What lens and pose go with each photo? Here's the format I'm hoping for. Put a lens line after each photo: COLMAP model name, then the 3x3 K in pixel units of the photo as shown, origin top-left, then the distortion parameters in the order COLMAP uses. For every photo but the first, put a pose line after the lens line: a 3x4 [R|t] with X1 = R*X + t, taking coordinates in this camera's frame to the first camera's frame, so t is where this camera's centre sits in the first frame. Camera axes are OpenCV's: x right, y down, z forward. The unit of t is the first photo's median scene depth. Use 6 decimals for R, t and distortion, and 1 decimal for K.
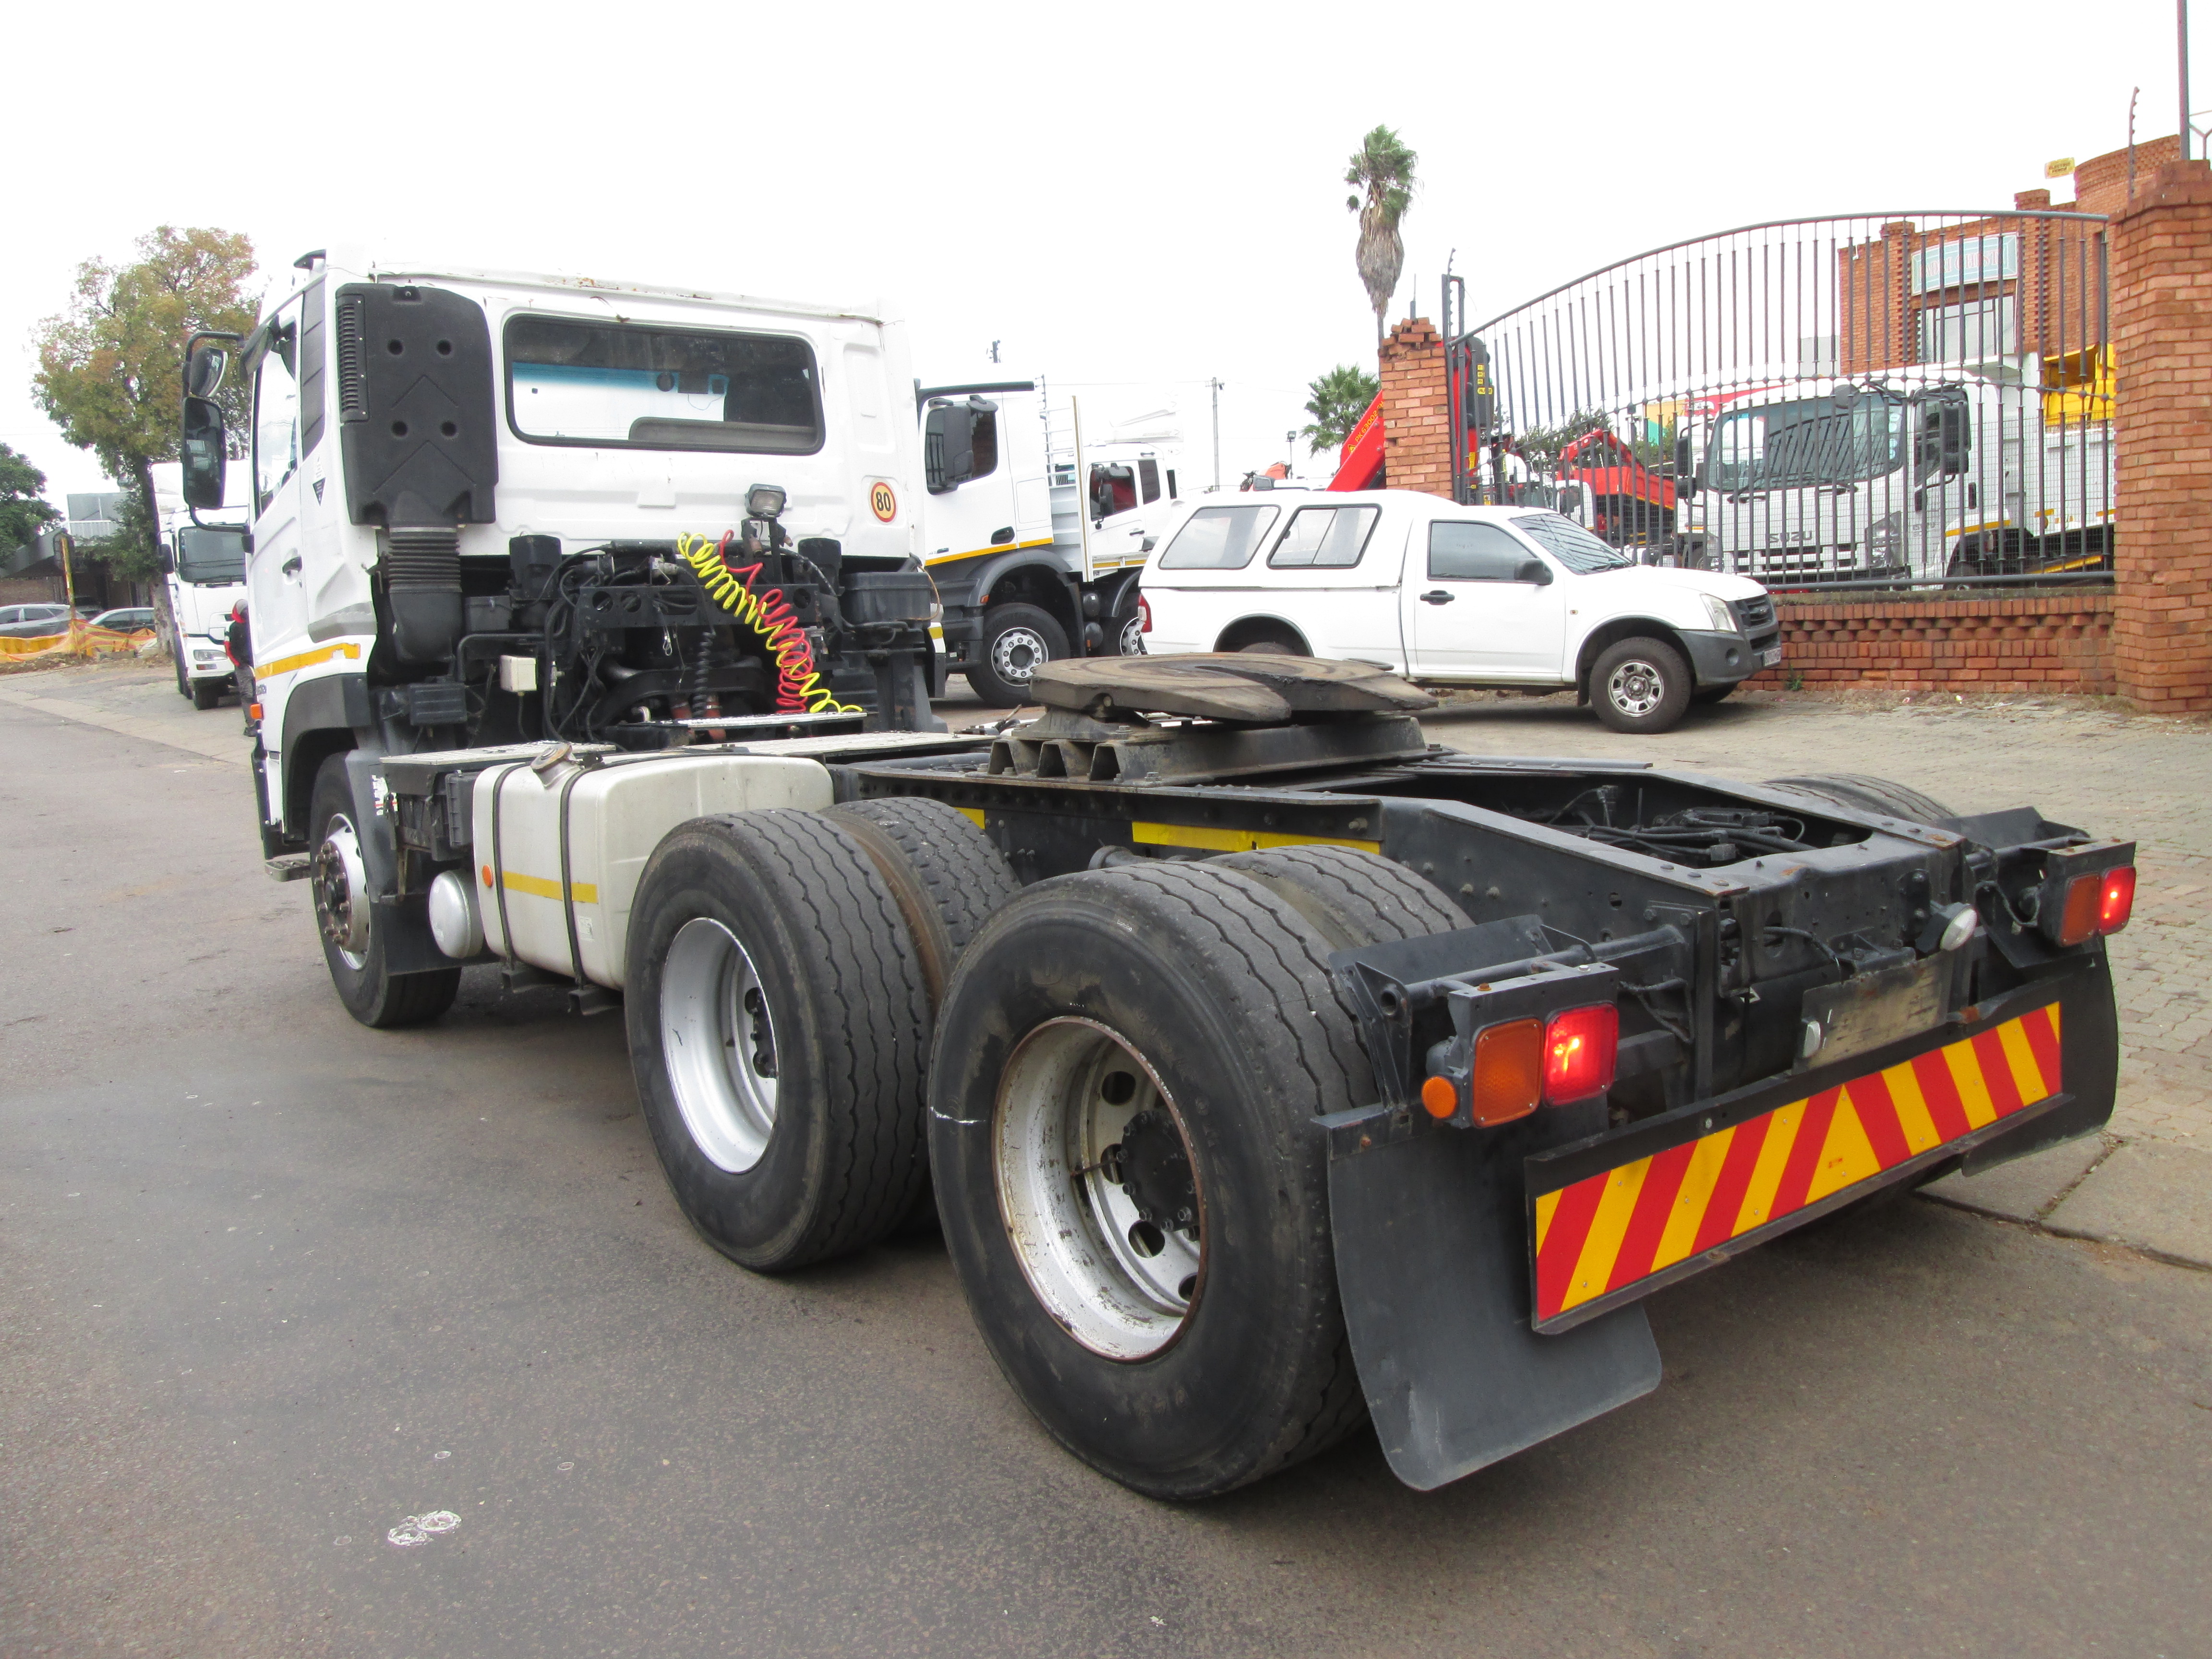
lens RADIAL K [[1829.0, 0, 1118.6], [0, 1829.0, 823.8], [0, 0, 1]] dist [-0.047838, 0.023372]
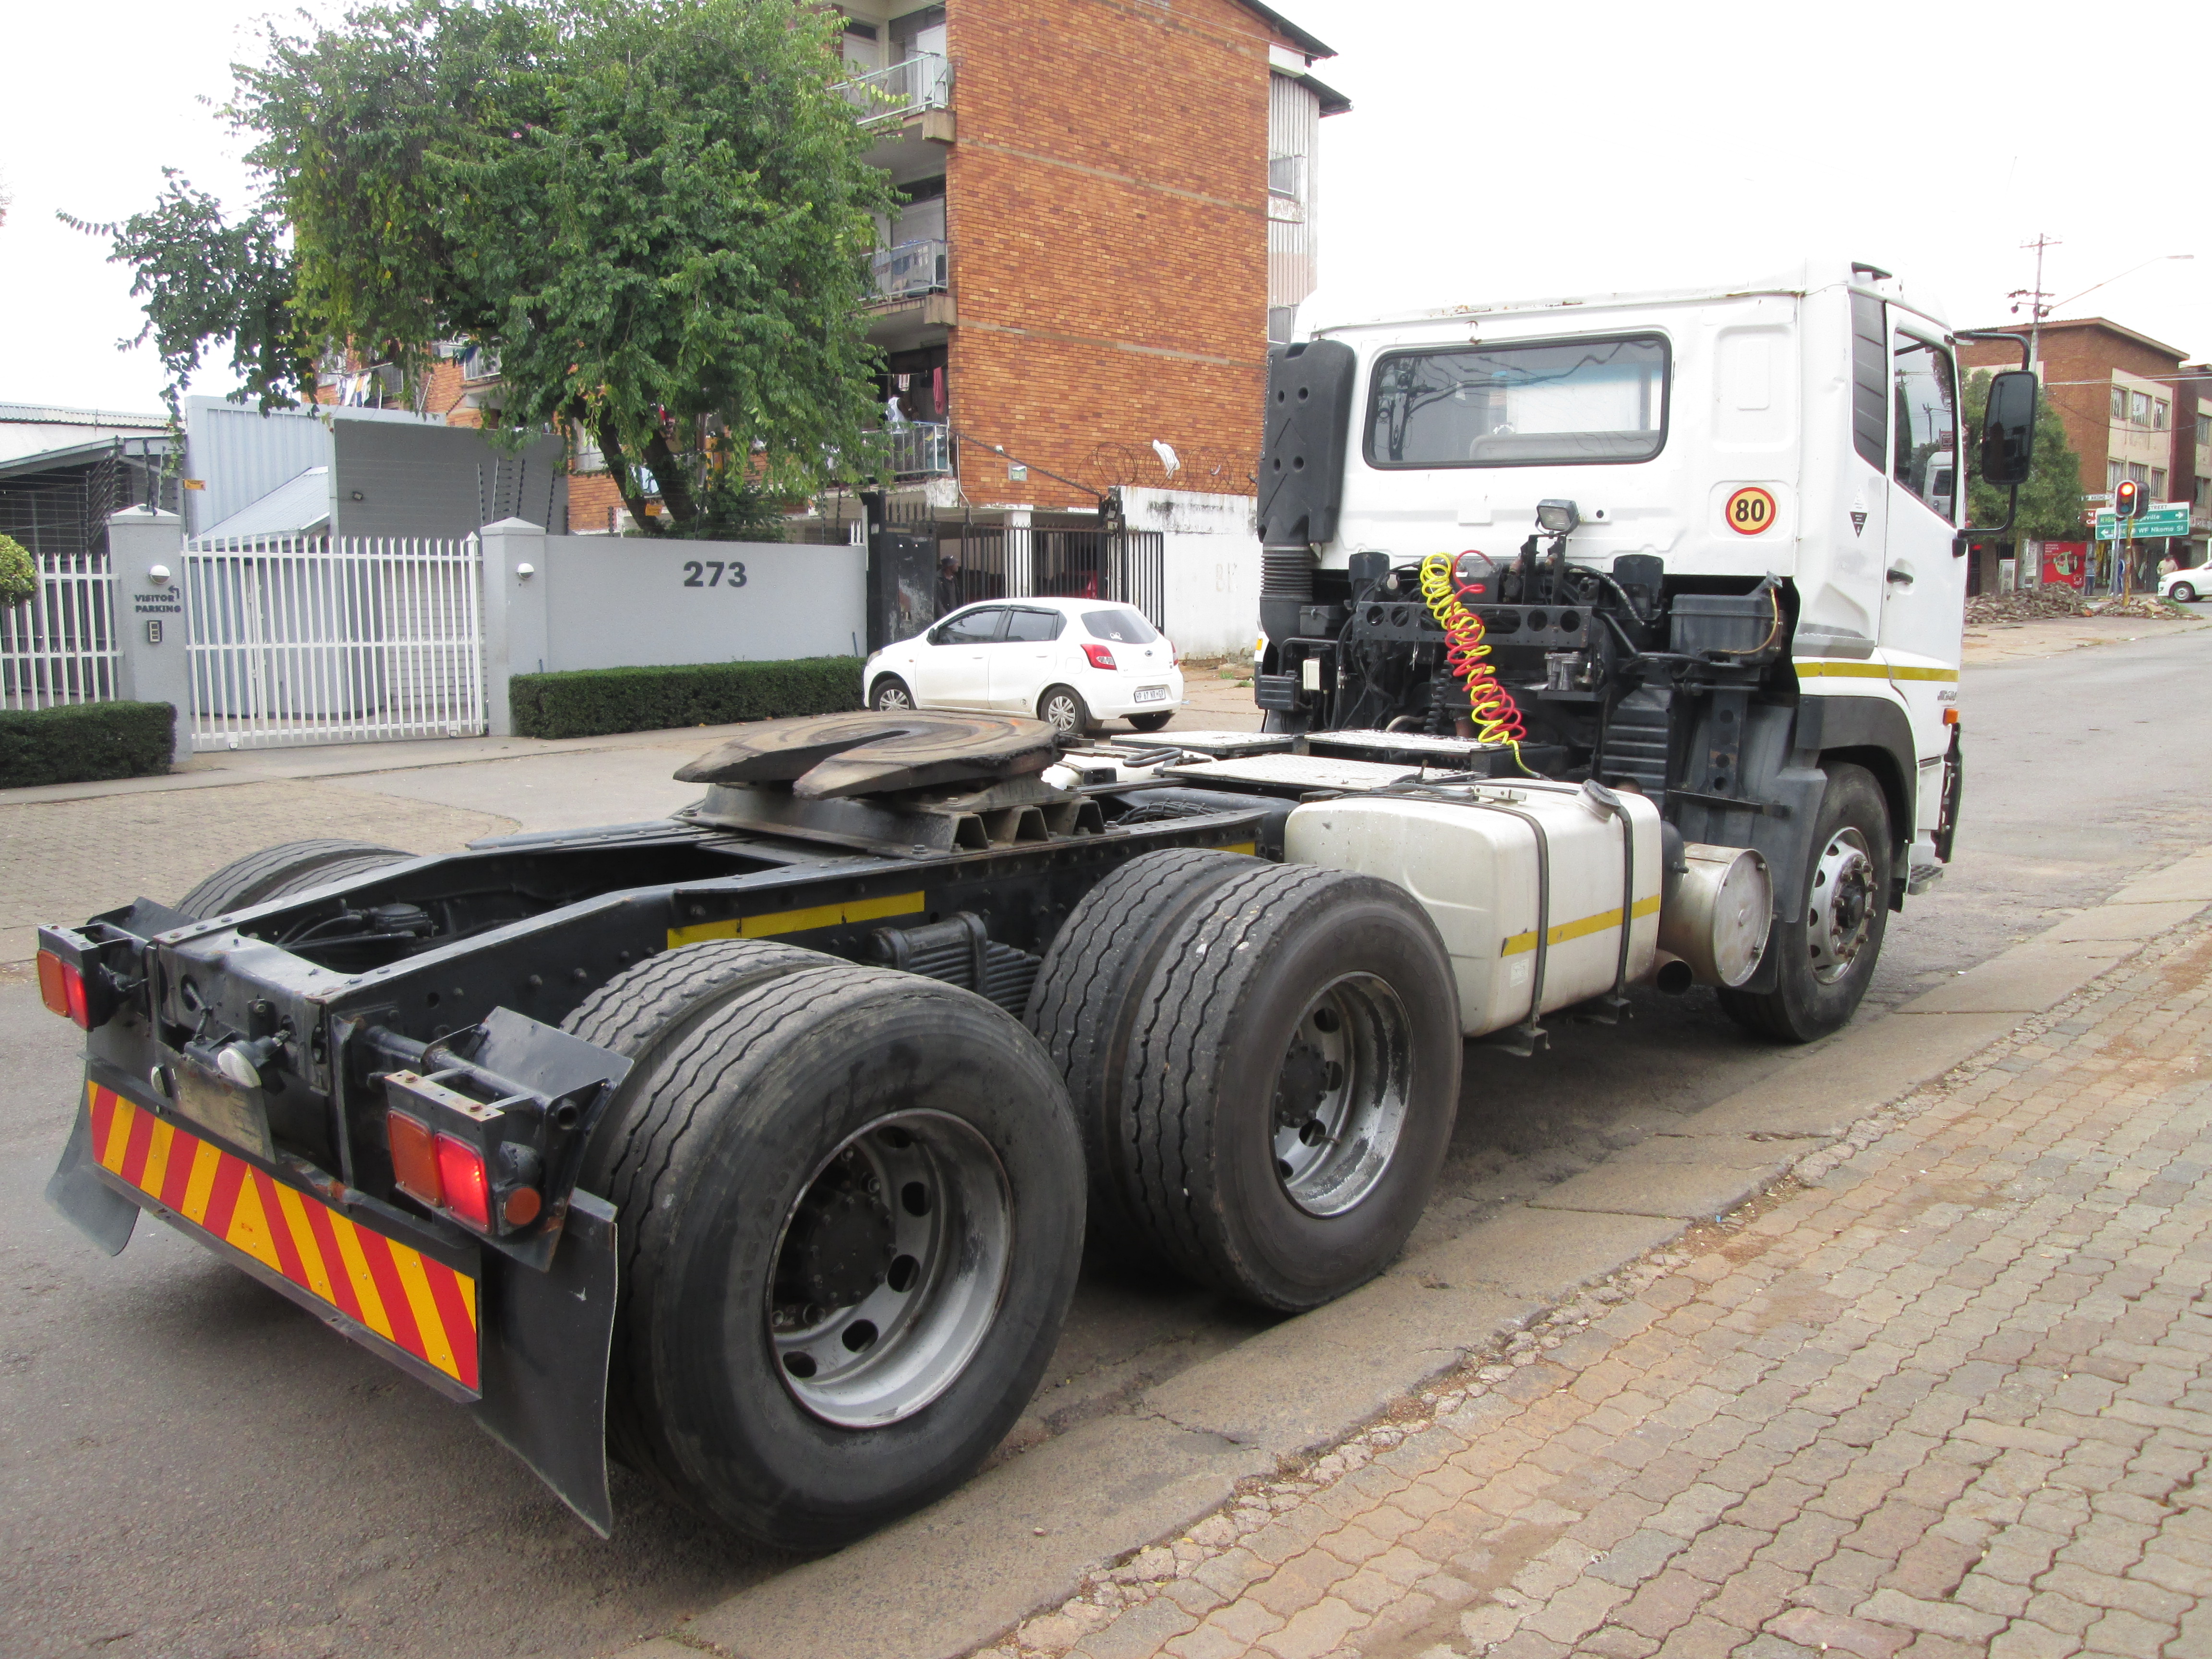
lens RADIAL K [[1829.0, 0, 1113.6], [0, 1829.0, 815.2], [0, 0, 1]] dist [-0.047838, 0.023372]
pose [[0.146563, 0.166226, -0.975135, 0.804235], [-0.117919, 0.981687, 0.149619, -0.154414], [0.982148, 0.093058, 0.163481, 0.700601]]
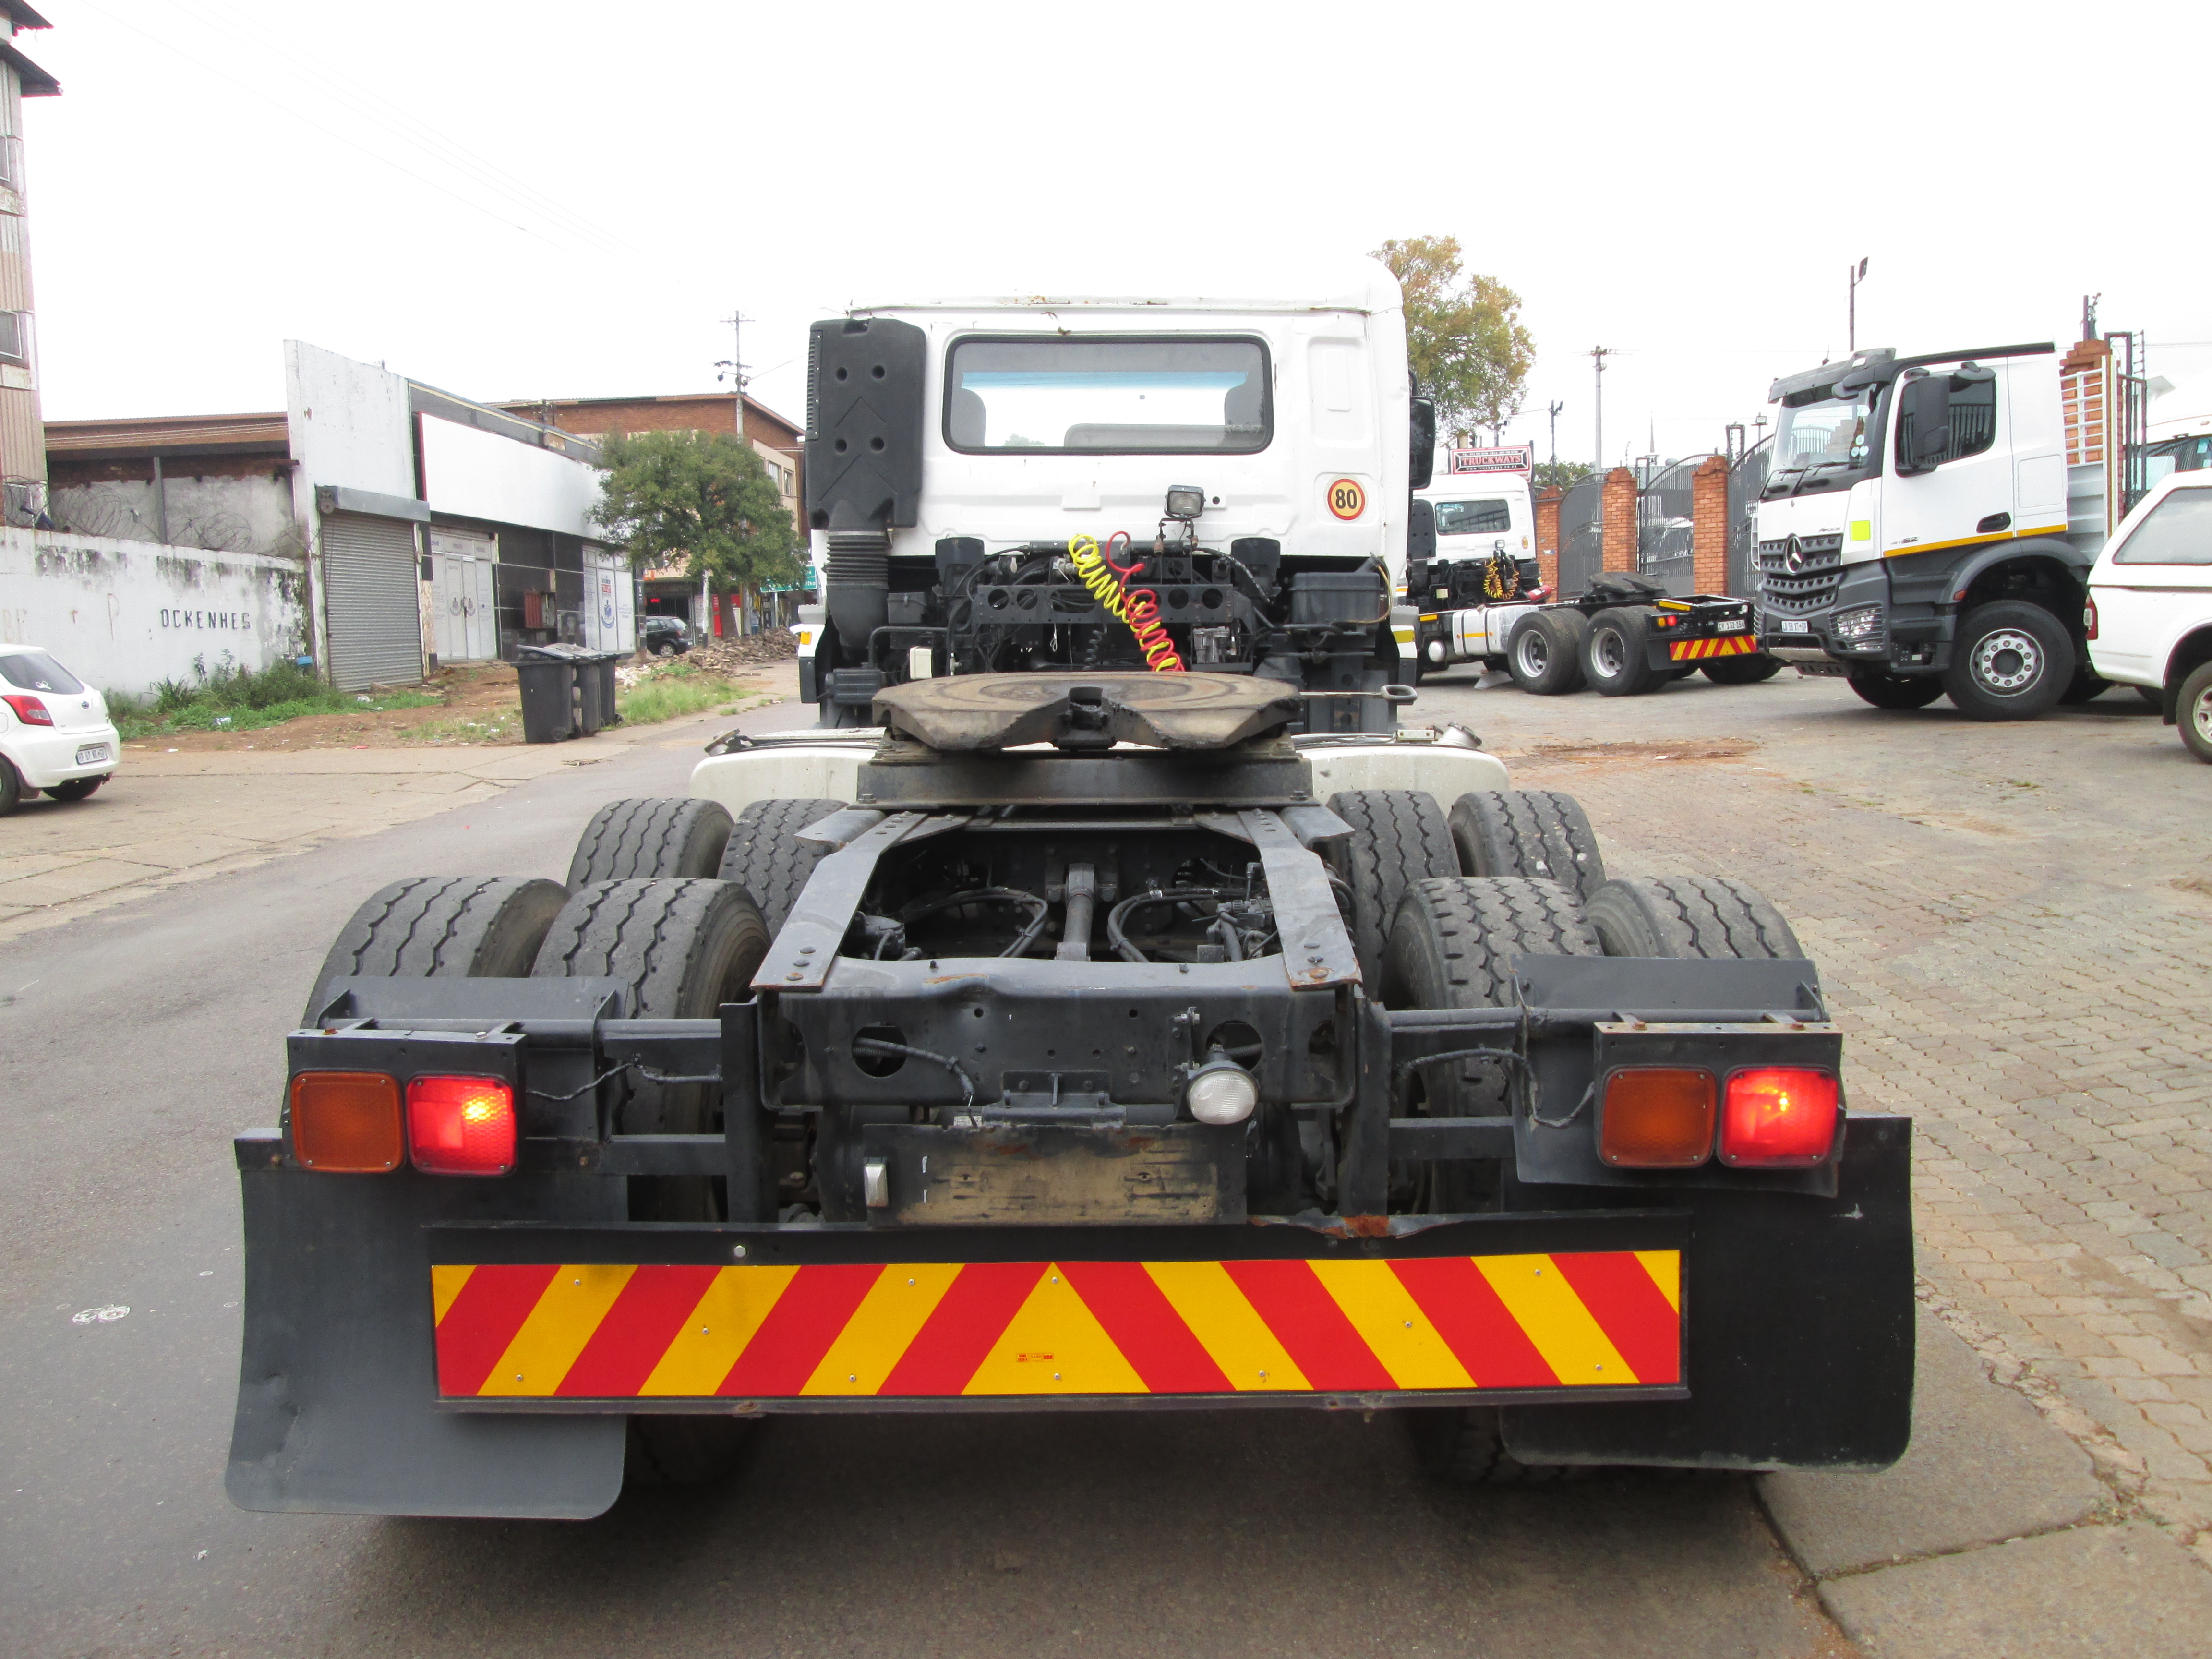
lens RADIAL K [[1829.0, 0, 1119.1], [0, 1829.0, 825.1], [0, 0, 1]] dist [-0.047838, 0.023372]
pose [[0.773090, 0.095641, -0.627044, 0.477789], [-0.088321, 0.995168, 0.042897, -0.042826], [0.628117, 0.022218, 0.777802, 0.213588]]
